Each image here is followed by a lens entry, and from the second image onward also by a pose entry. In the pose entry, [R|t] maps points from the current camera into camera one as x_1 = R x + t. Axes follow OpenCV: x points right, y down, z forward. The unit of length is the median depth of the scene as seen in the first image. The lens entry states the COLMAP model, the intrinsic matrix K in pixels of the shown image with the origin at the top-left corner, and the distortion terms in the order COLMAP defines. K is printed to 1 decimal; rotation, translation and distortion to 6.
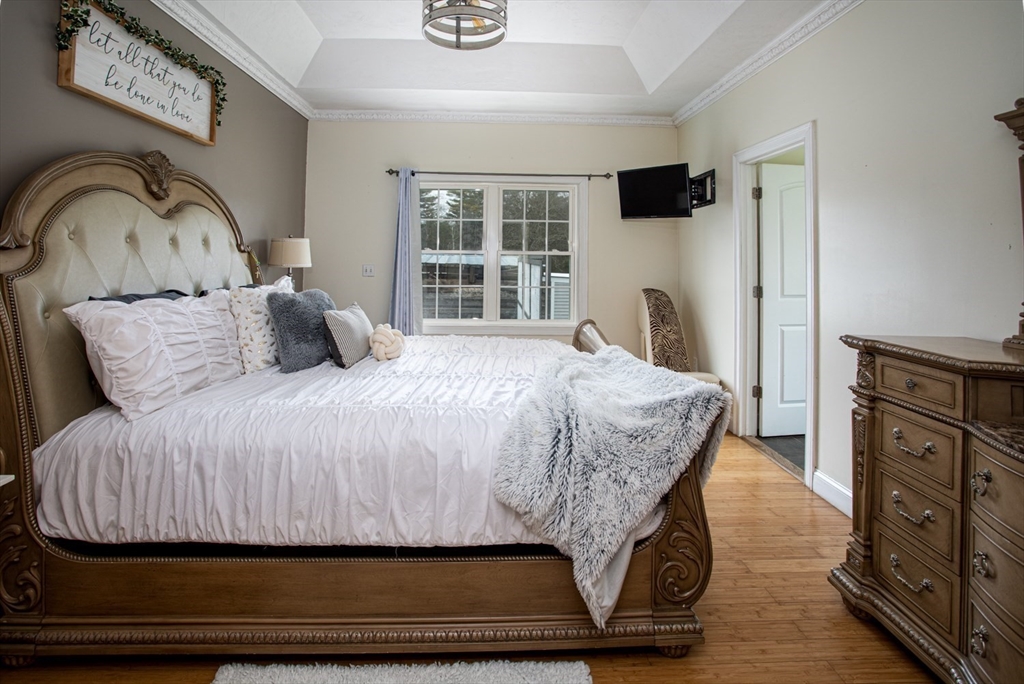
lens RADIAL K [[522.3, 0, 501.1], [0, 522.3, 265.1], [0, 0, 1]] dist [-0.091837, 0.041301]
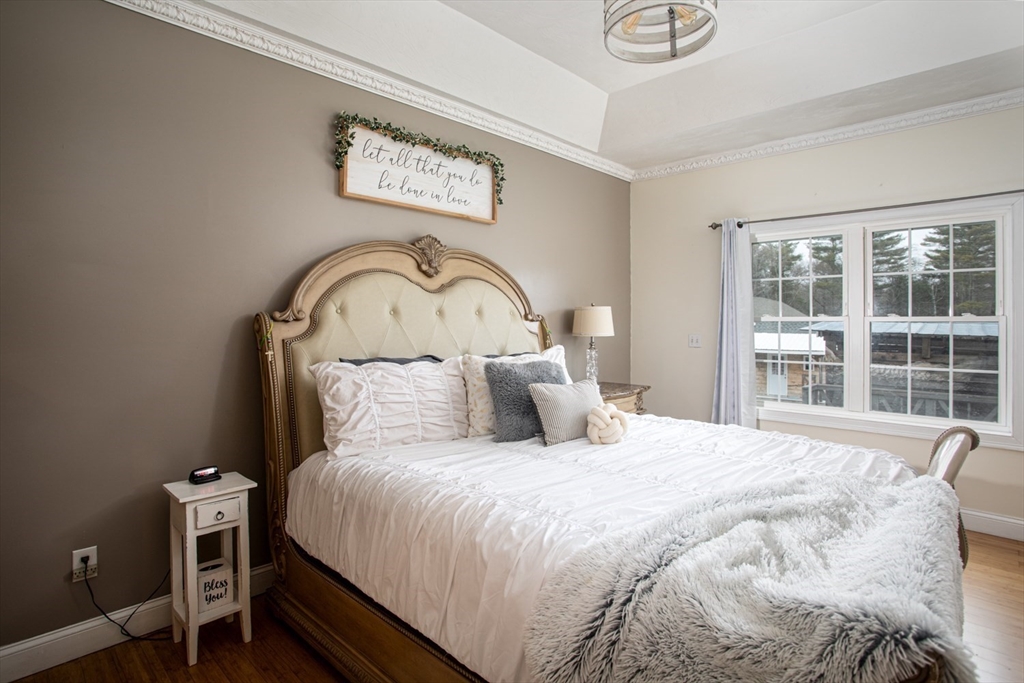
lens RADIAL K [[532.1, 0, 509.9], [0, 532.1, 332.7], [0, 0, 1]] dist [-0.094528, 0.043210]
pose [[0.686873, 0.004518, -0.726764, 0.335600], [-0.005809, 0.999983, 0.000726, -0.003935], [0.726755, 0.003723, 0.686887, 0.300292]]
